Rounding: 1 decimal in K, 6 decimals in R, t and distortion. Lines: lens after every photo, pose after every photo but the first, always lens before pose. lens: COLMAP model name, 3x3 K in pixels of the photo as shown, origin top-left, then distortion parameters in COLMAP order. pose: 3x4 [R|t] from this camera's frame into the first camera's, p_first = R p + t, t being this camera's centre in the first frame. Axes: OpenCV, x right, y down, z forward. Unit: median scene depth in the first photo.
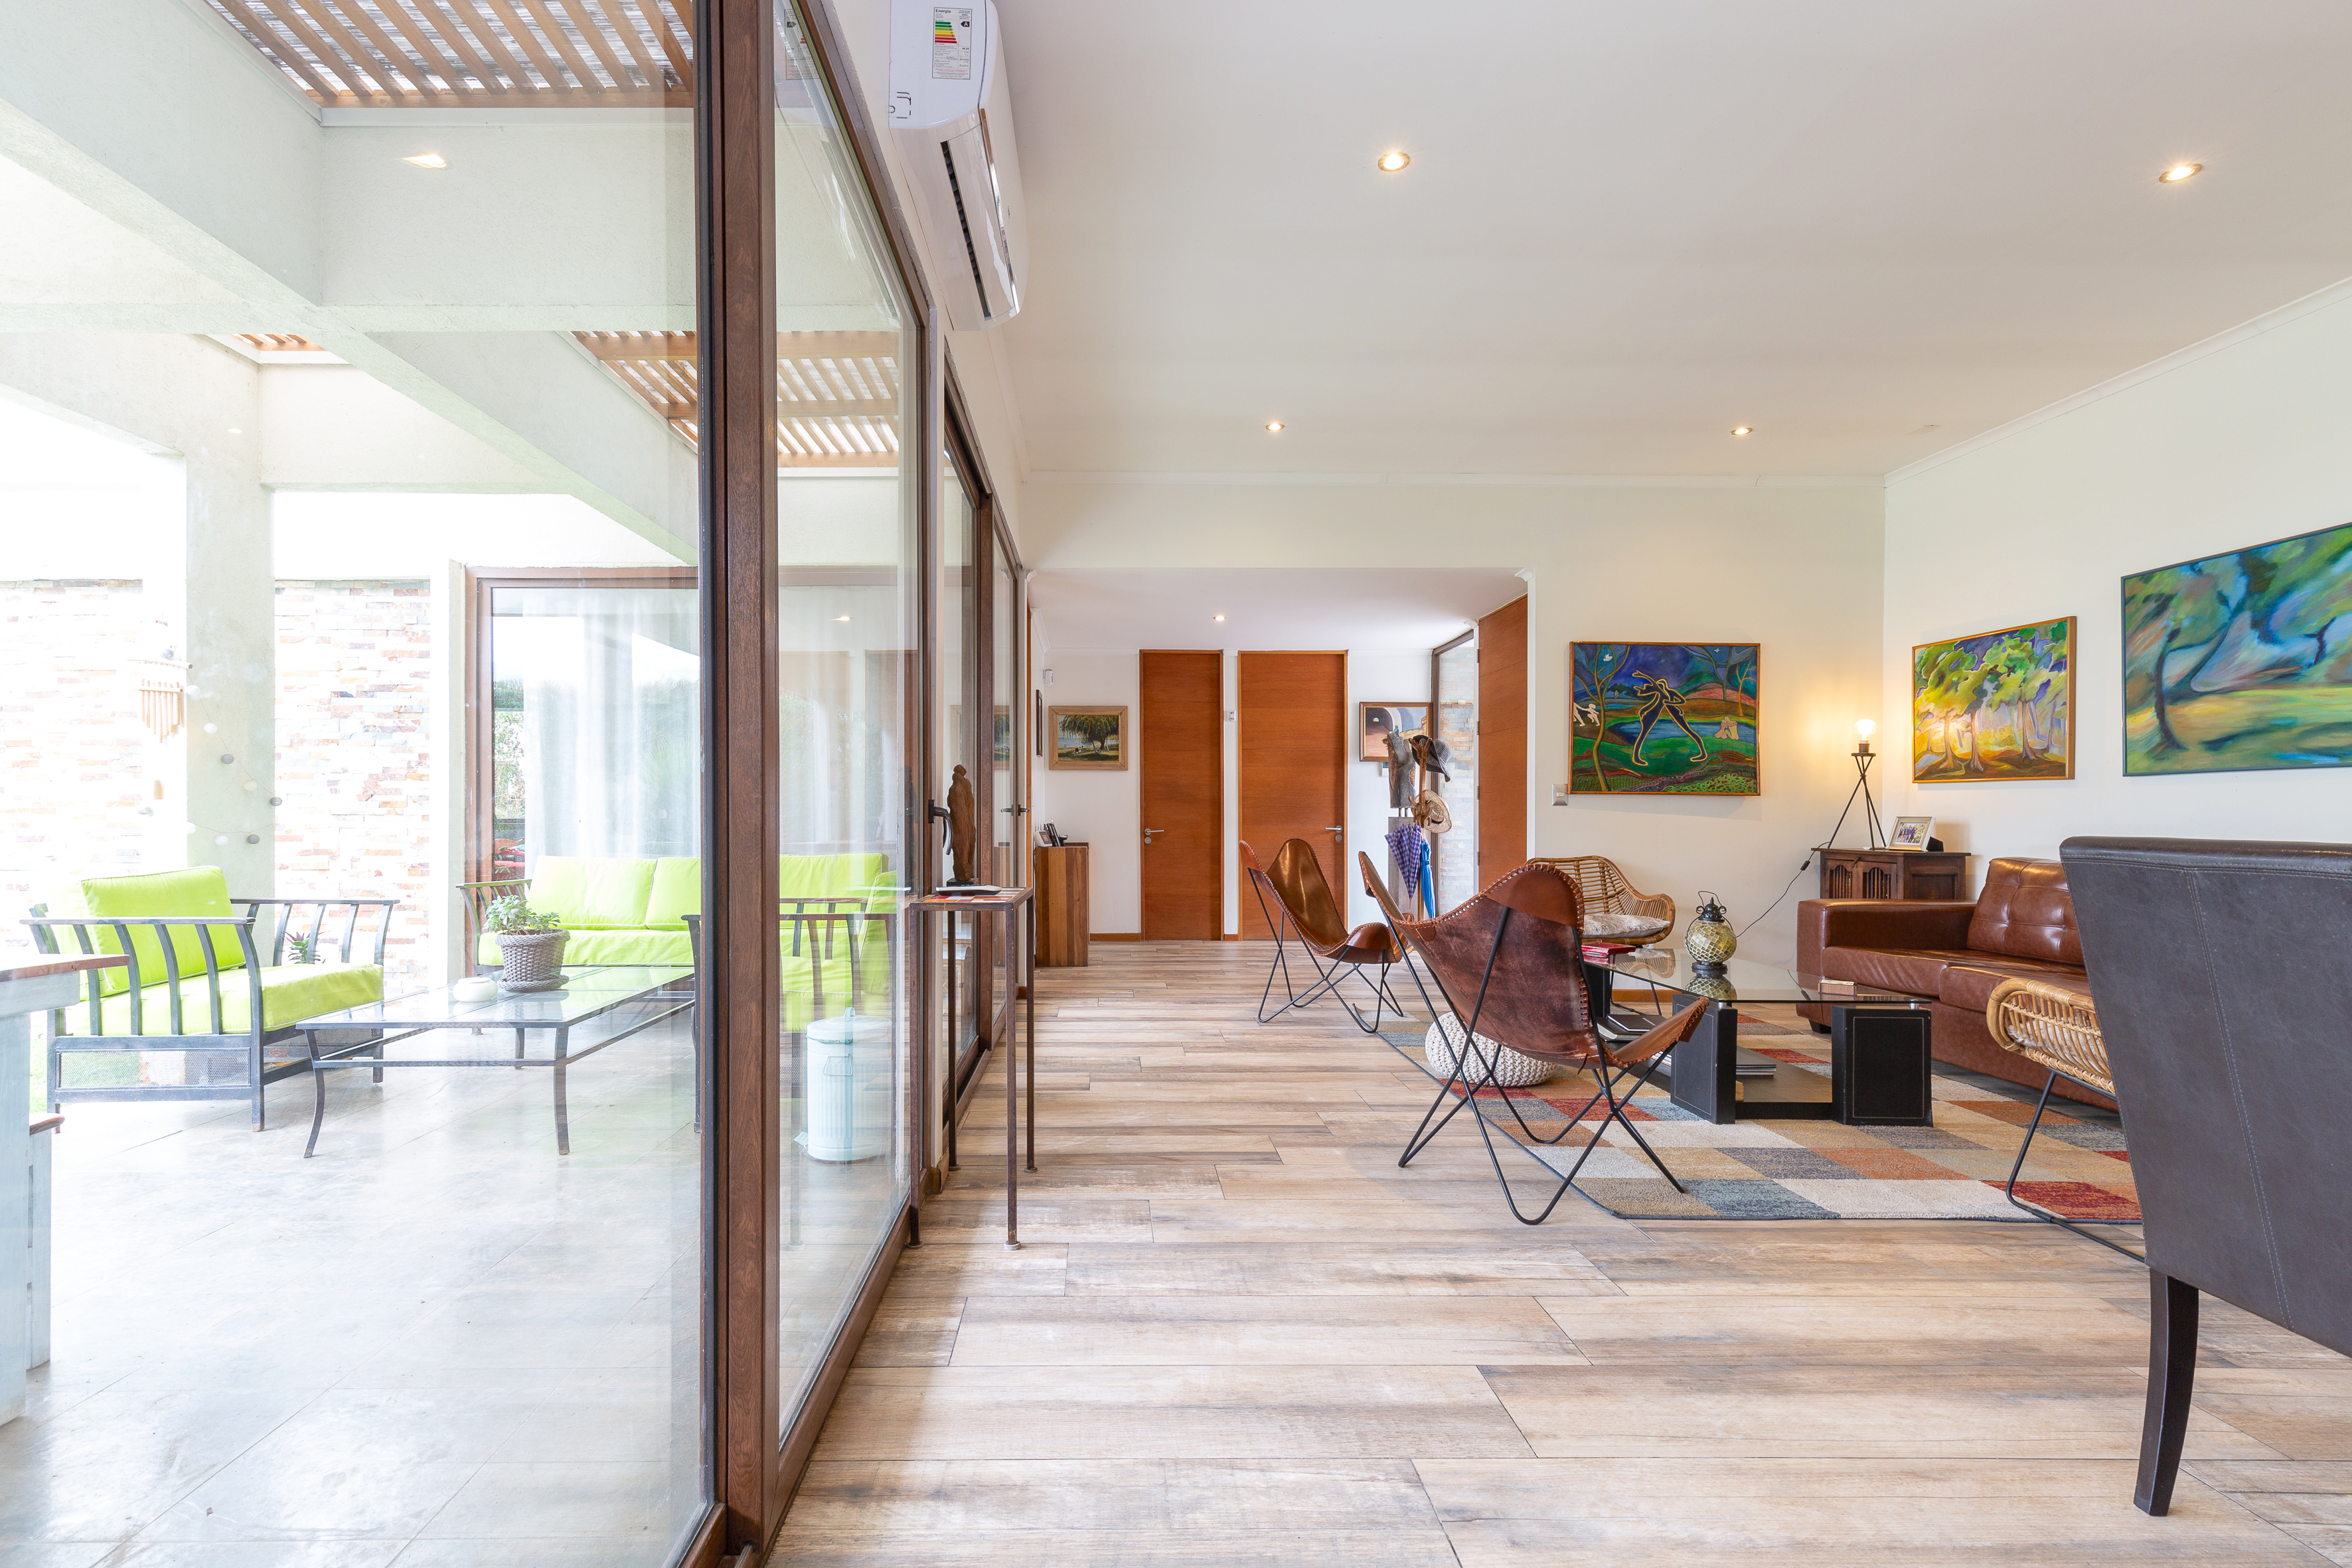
lens RADIAL K [[1108.6, 0, 1083.0], [0, 1108.6, 819.8], [0, 0, 1]] dist [0.001118, 0.000248]
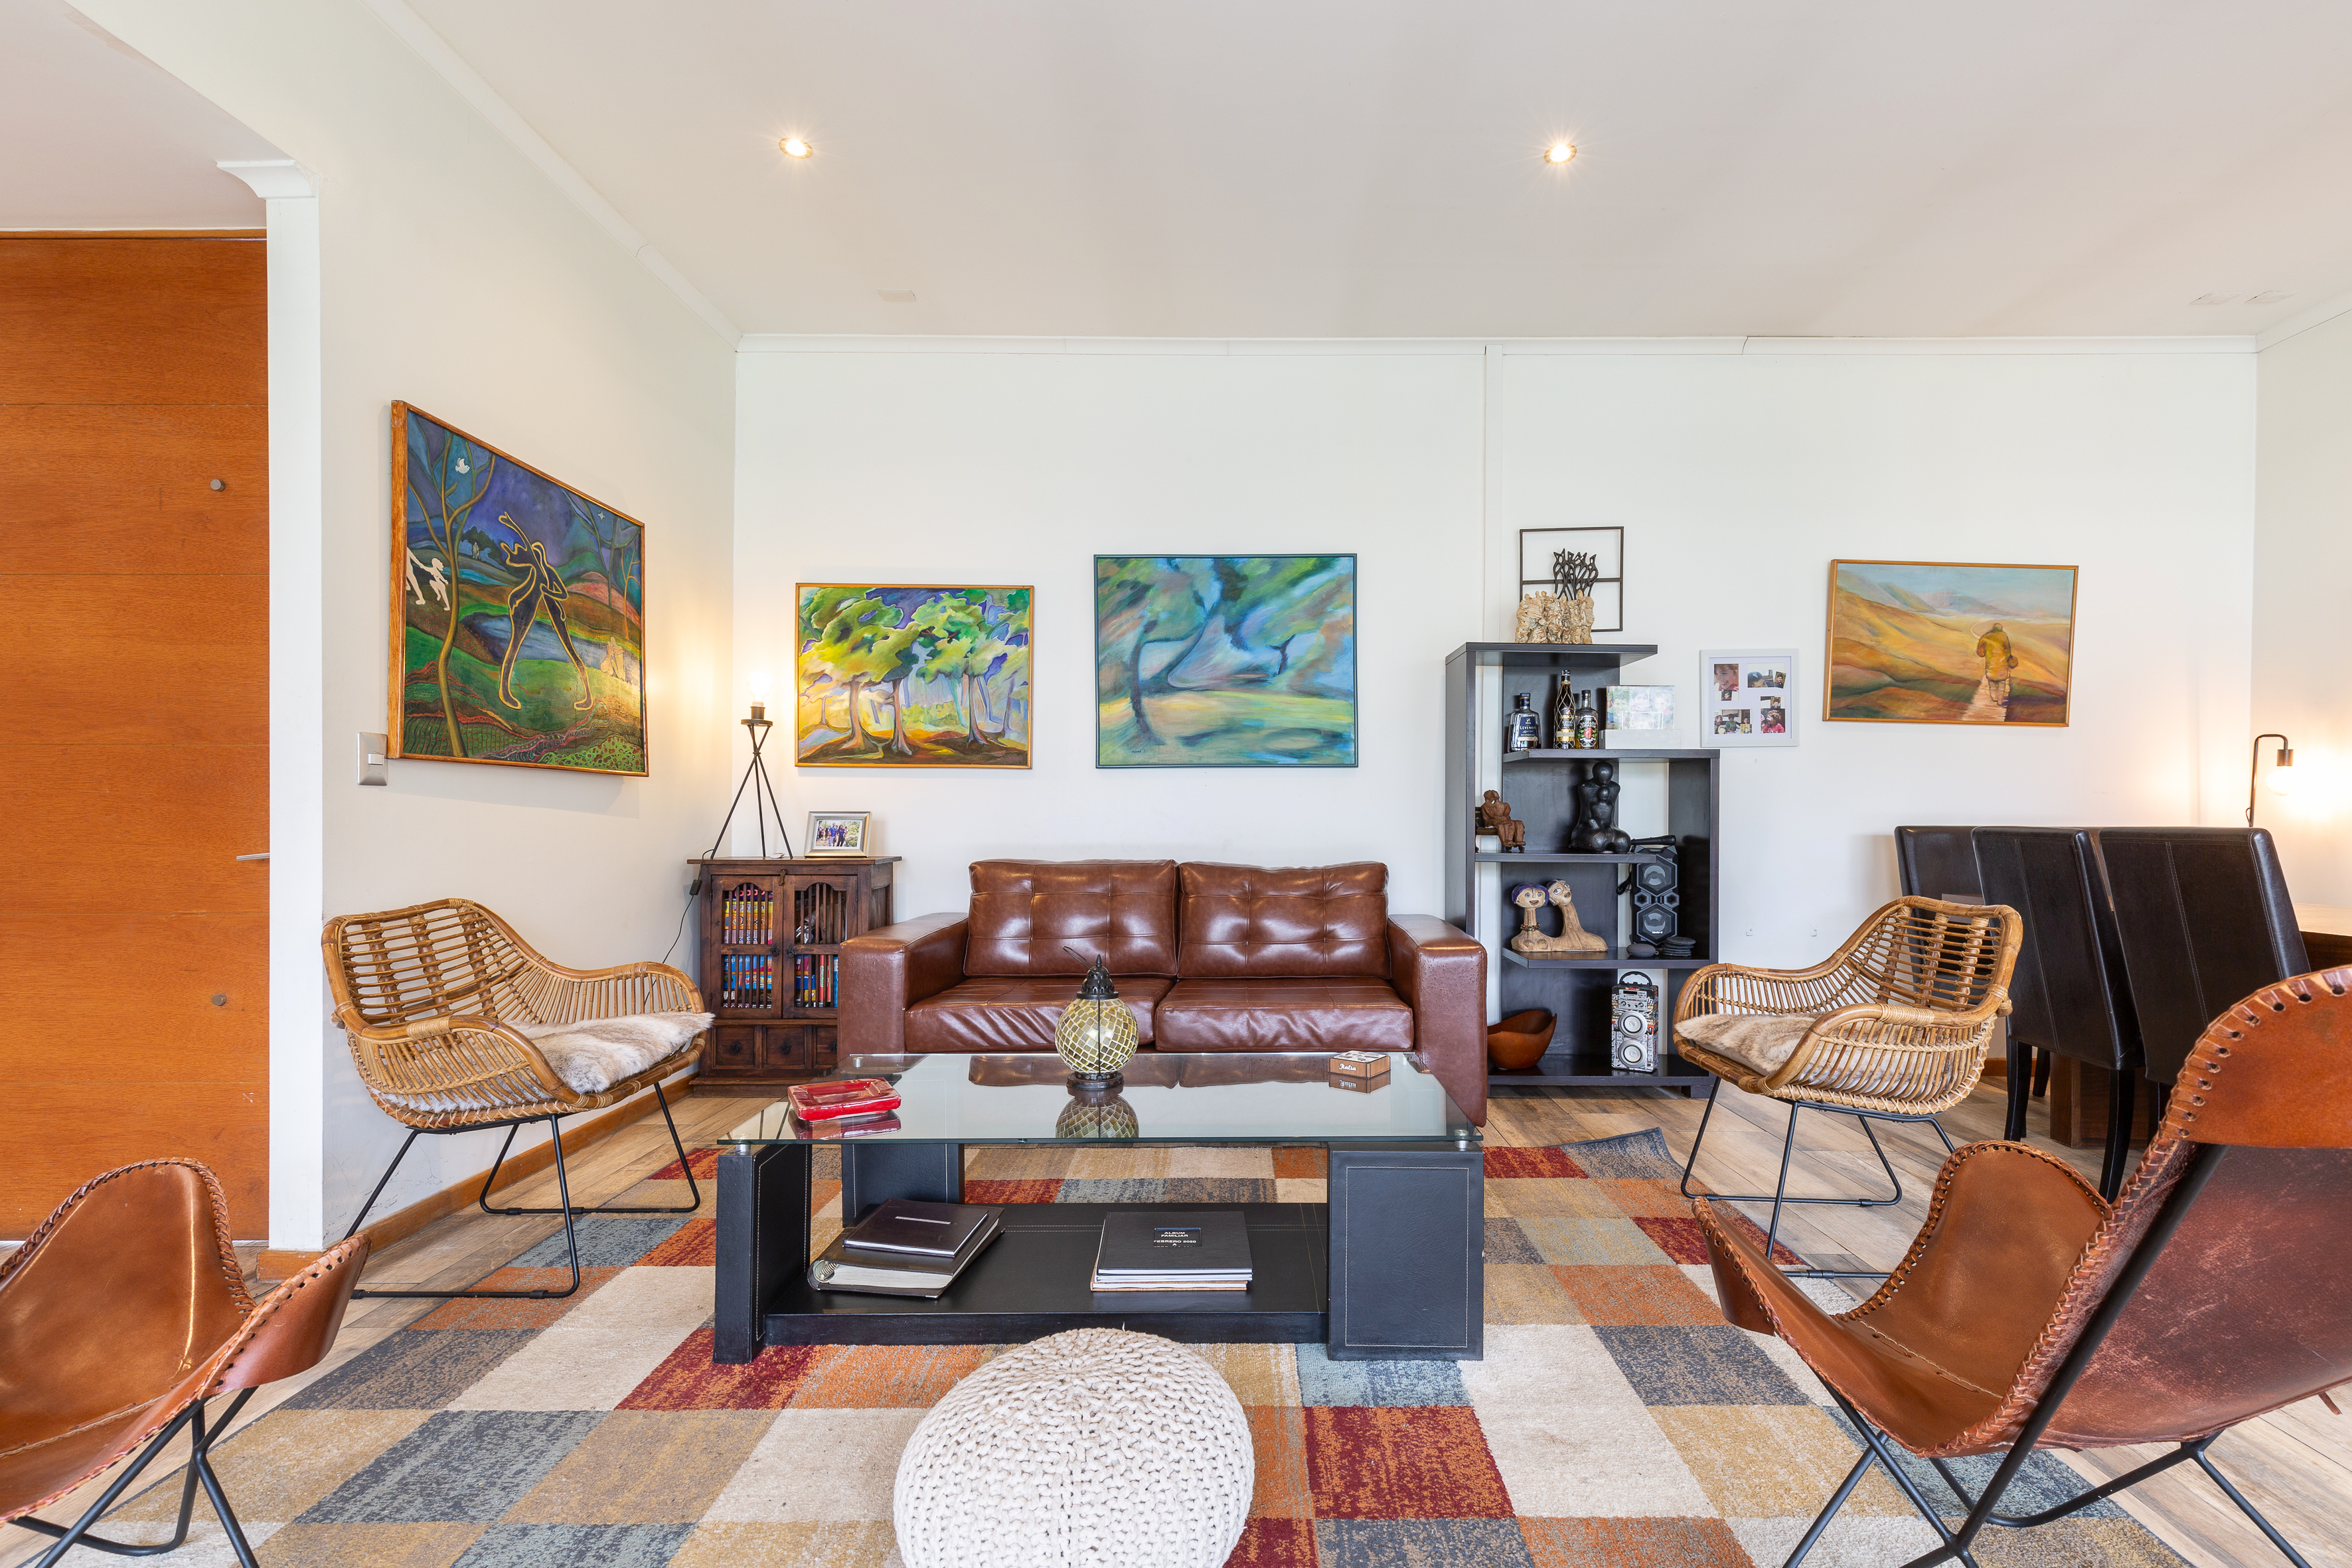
lens RADIAL K [[1084.6, 0, 1243.3], [0, 1084.6, 814.5], [0, 0, 1]] dist [0.015395, -0.000048]
pose [[-0.018117, -0.003349, 0.999830, 0.014188], [0.004976, 0.999982, 0.003439, -0.002020], [-0.999823, 0.005037, -0.018100, 0.706786]]
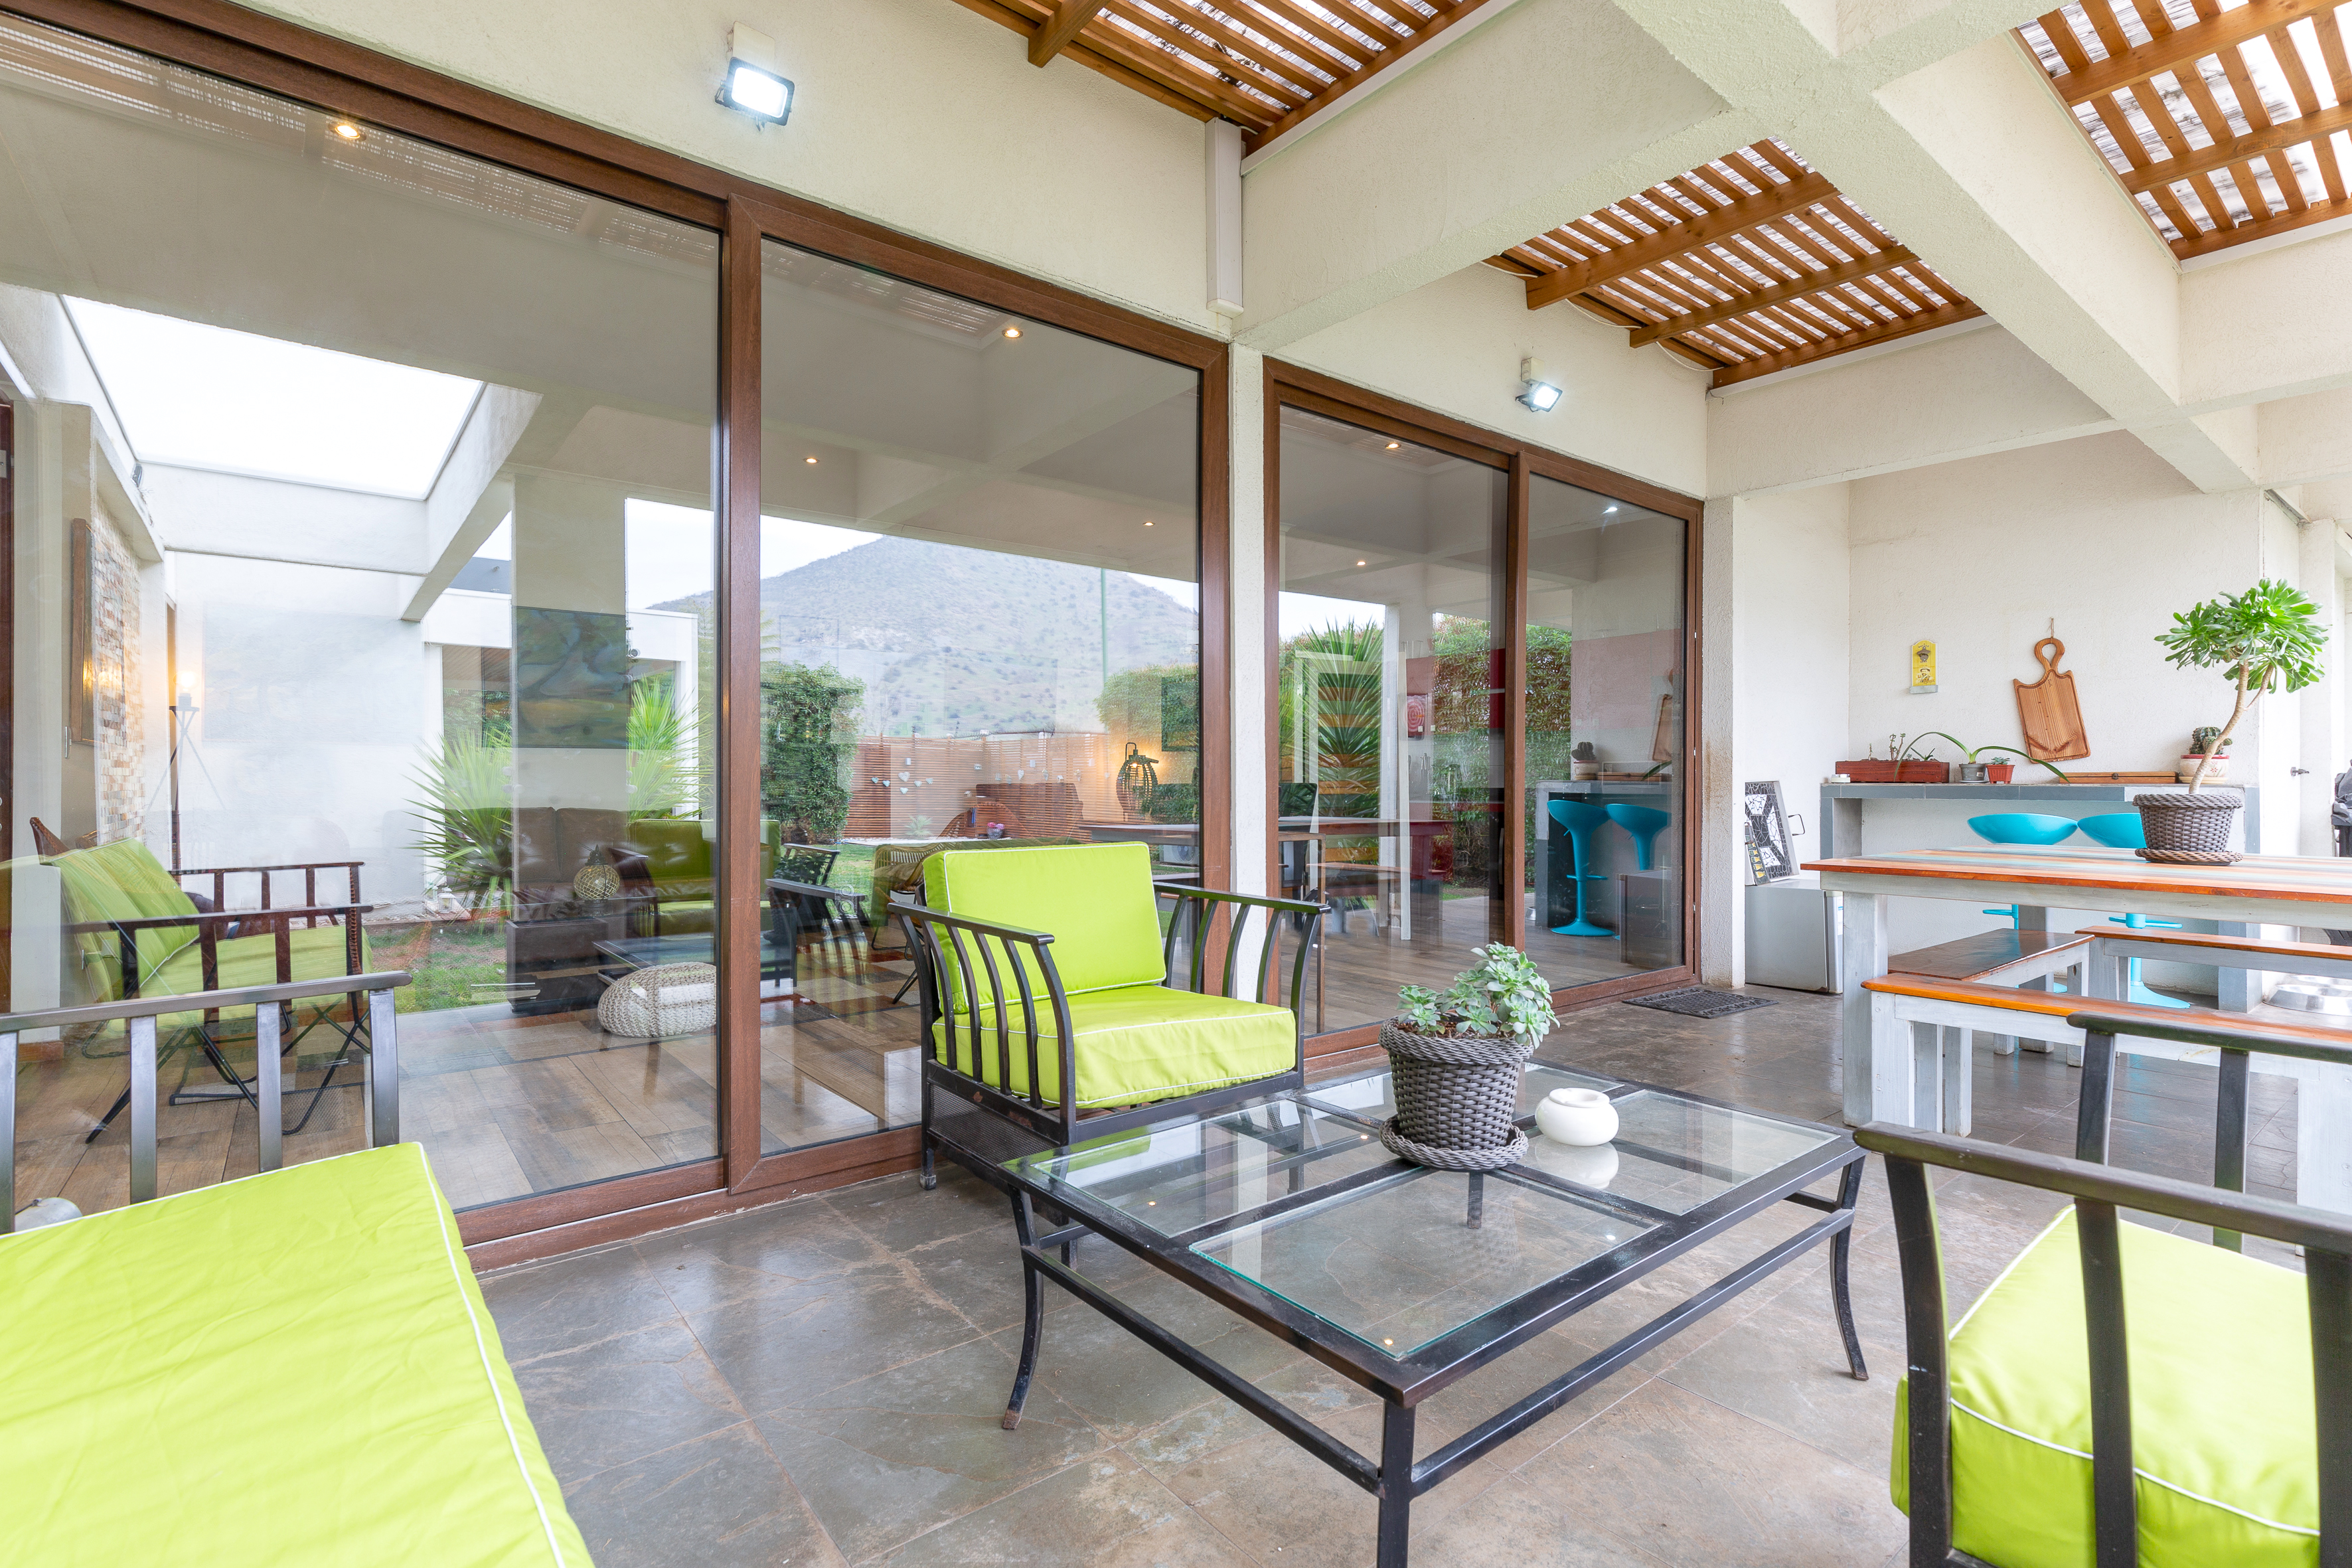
lens RADIAL K [[1087.4, 0, 1218.8], [0, 1087.4, 787.1], [0, 0, 1]] dist [0.001443, 0.000144]
pose [[-0.653395, -0.004805, 0.757002, -0.551955], [0.003098, 0.999955, 0.009021, 0.001352], [-0.757011, 0.008239, -0.653350, 0.946046]]
